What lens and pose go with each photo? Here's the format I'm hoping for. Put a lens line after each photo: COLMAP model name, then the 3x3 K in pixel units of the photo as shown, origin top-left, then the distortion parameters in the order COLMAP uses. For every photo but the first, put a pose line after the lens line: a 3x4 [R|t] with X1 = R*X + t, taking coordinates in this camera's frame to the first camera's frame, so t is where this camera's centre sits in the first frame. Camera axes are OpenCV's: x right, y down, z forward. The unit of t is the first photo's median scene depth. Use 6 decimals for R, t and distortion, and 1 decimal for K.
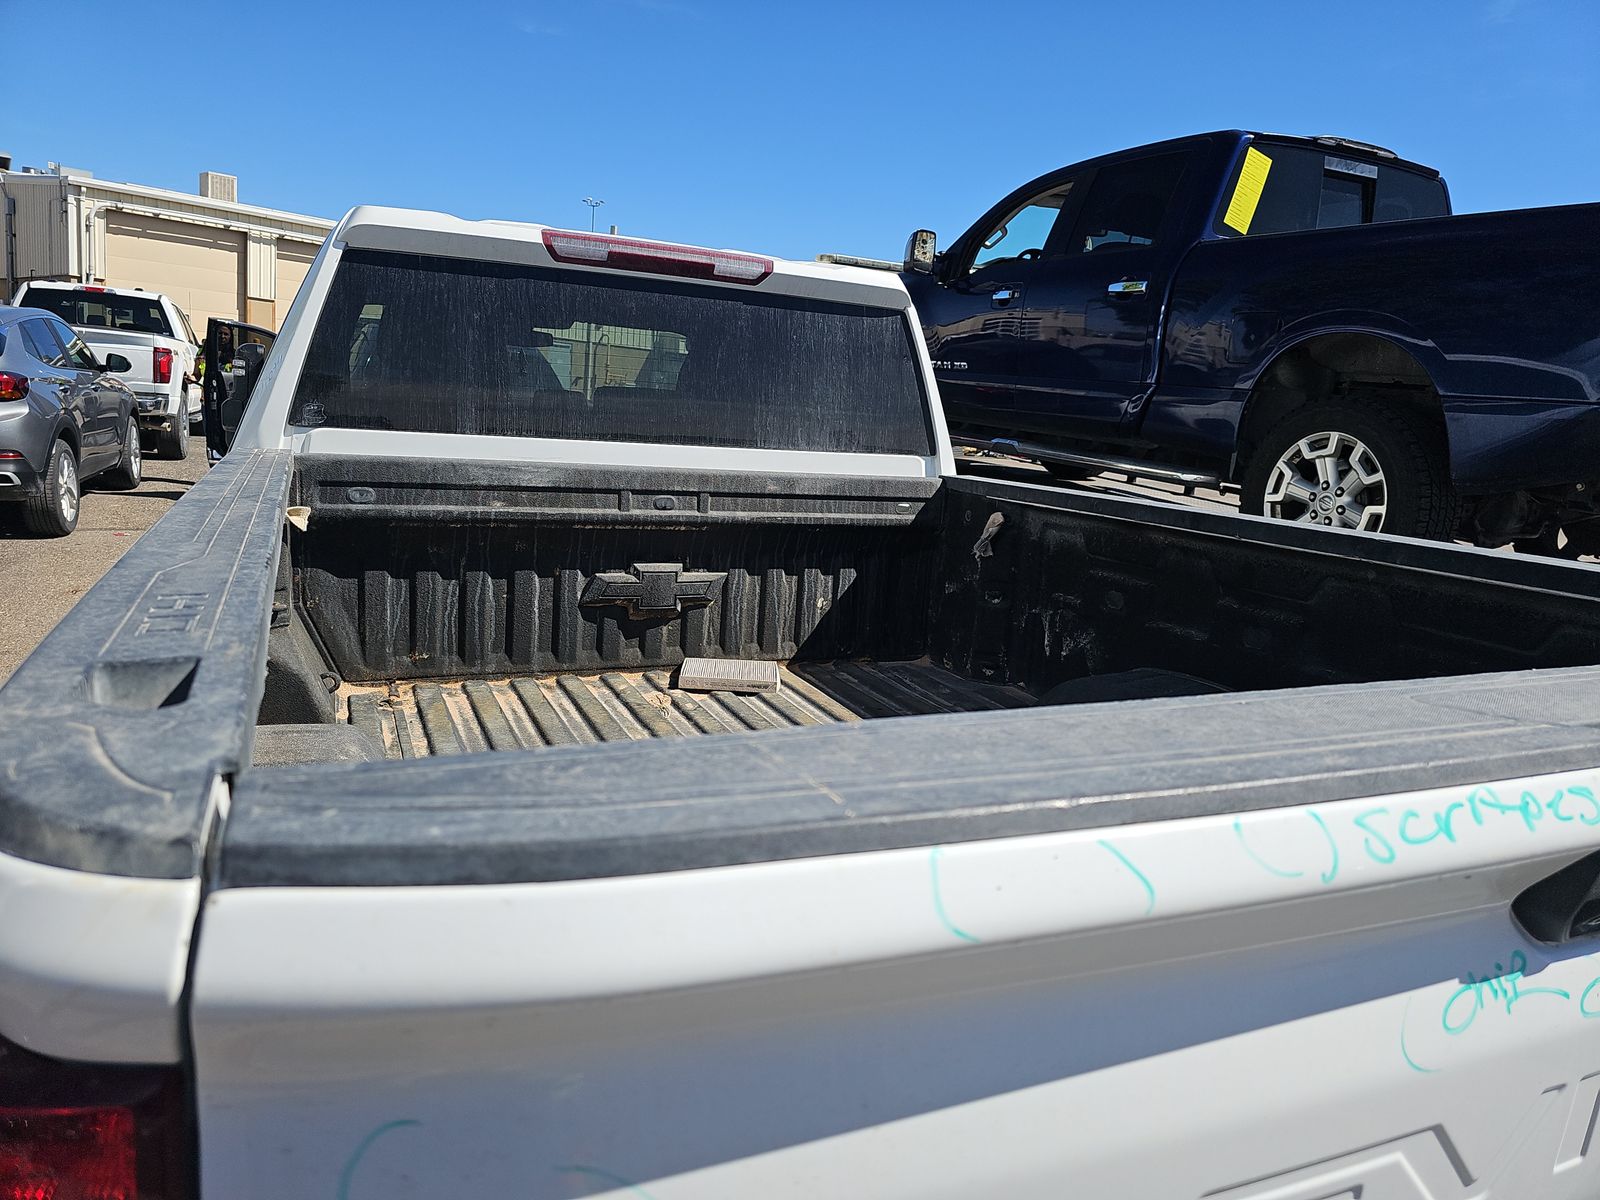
lens RADIAL K [[1064.2, 0, 816.7], [0, 1064.2, 590.8], [0, 0, 1]] dist [0.052556, -0.052216]
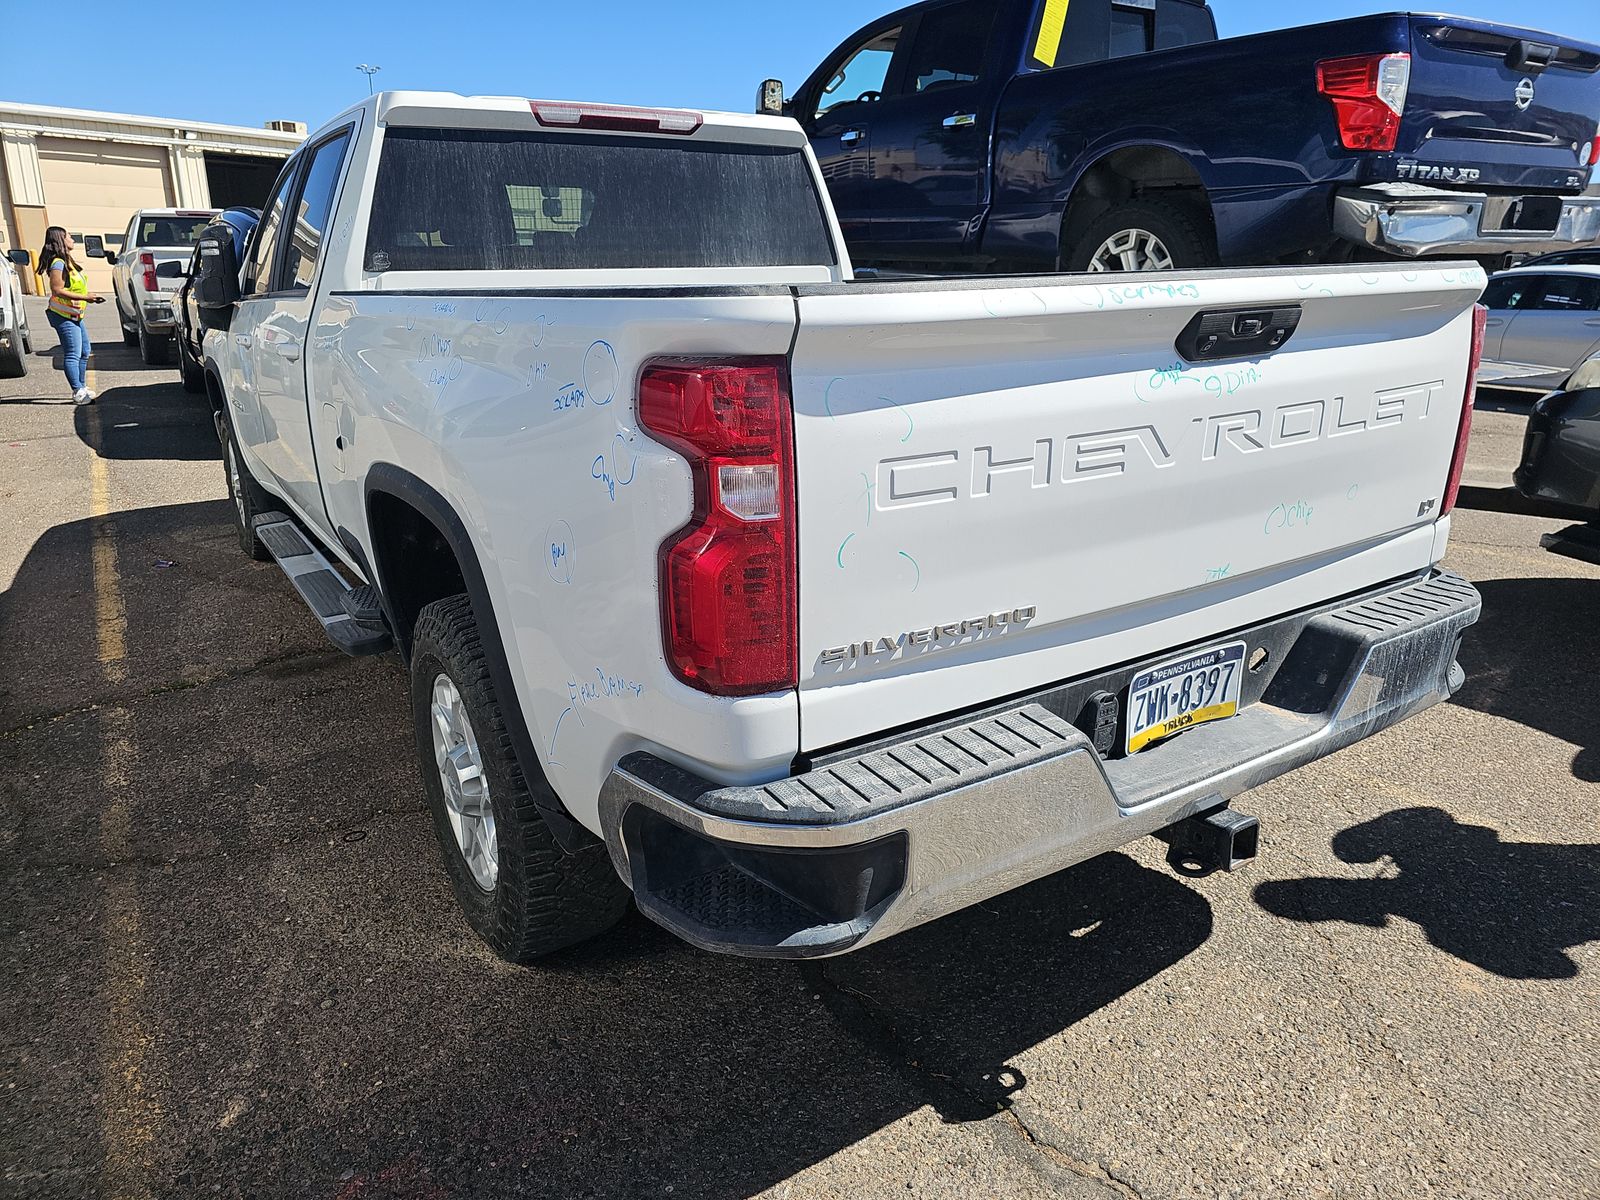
lens RADIAL K [[1064.2, 0, 805.5], [0, 1064.2, 598.0], [0, 0, 1]] dist [0.052556, -0.052216]
pose [[0.985341, -0.123232, 0.117968, -0.079476], [0.107518, 0.985482, 0.131396, 0.059120], [-0.132447, -0.116786, 0.984286, -0.194068]]
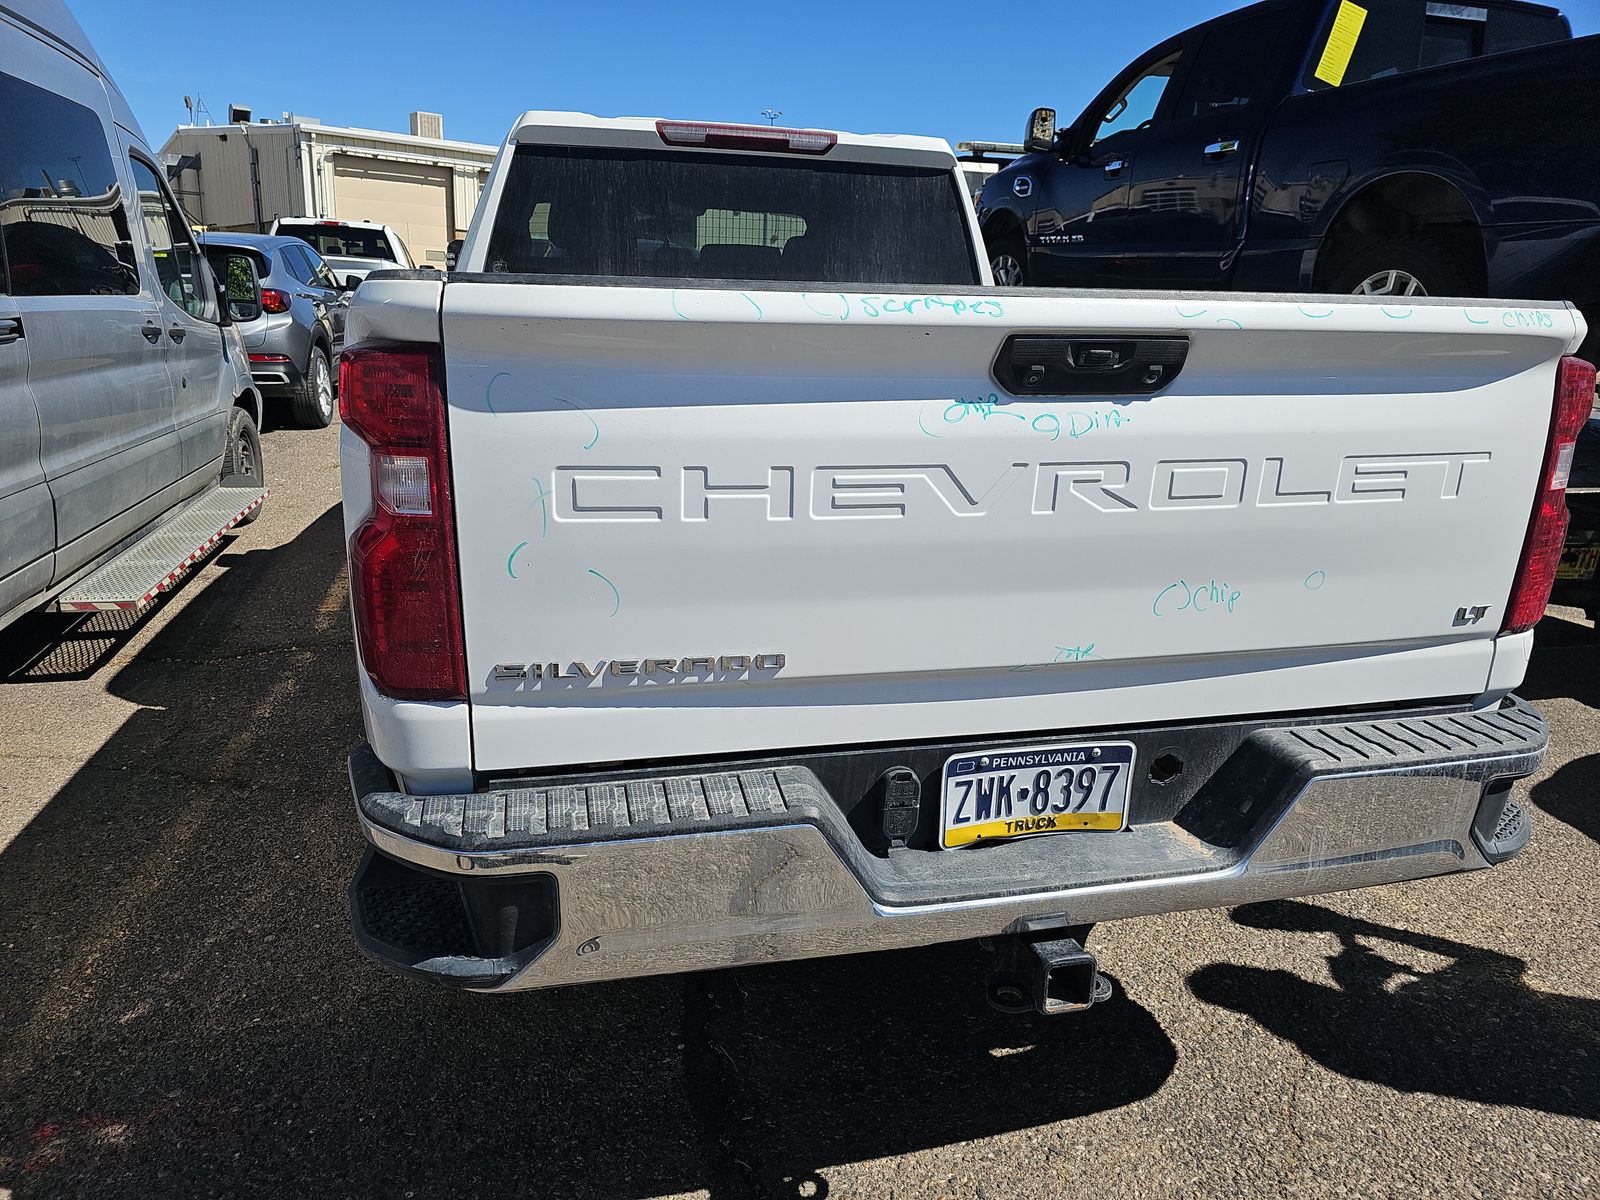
lens RADIAL K [[1064.2, 0, 798.0], [0, 1064.2, 608.4], [0, 0, 1]] dist [0.052556, -0.052216]
pose [[0.982542, 0.010004, -0.185774, 0.085984], [0.006867, 0.995923, 0.089949, 0.073724], [0.185916, -0.089654, 0.978467, -0.161755]]
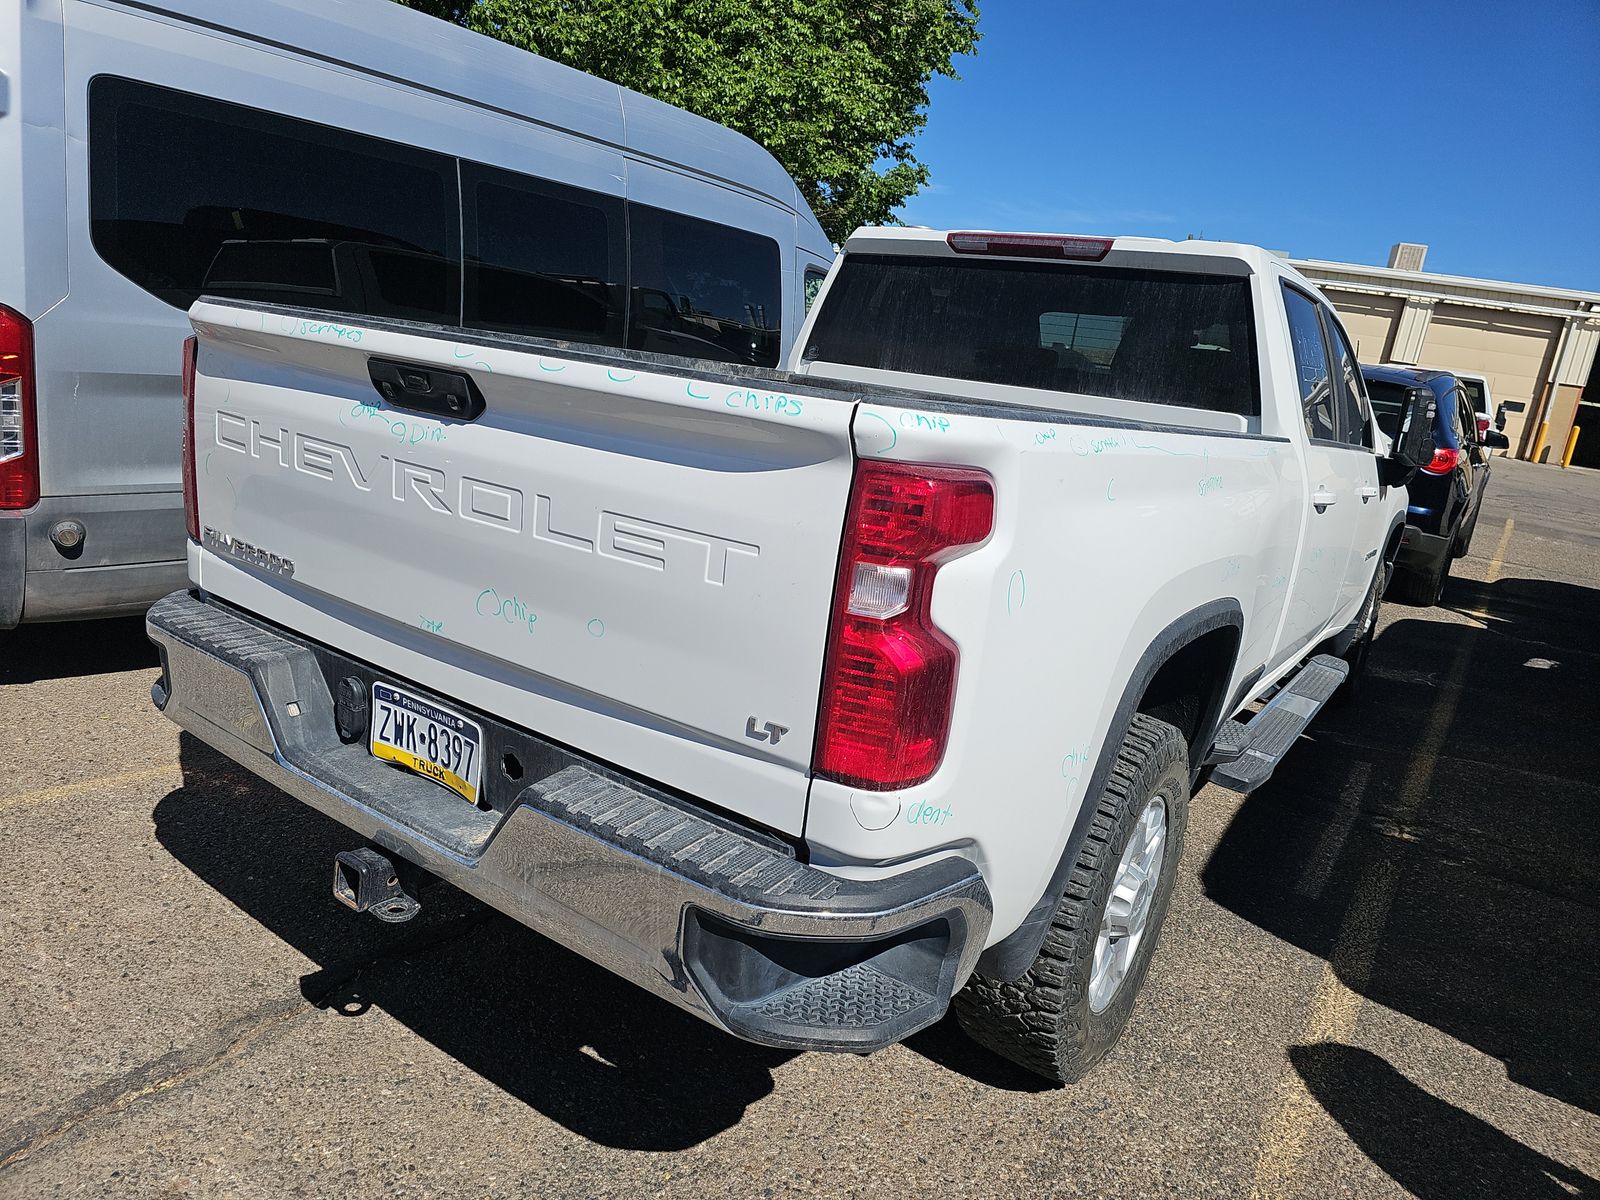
lens RADIAL K [[1064.2, 0, 788.0], [0, 1064.2, 603.1], [0, 0, 1]] dist [0.052556, -0.052216]
pose [[0.512897, 0.192664, -0.836551, 0.487611], [-0.238102, 0.968183, 0.076997, 0.048240], [0.824769, 0.159692, 0.542452, 0.053405]]
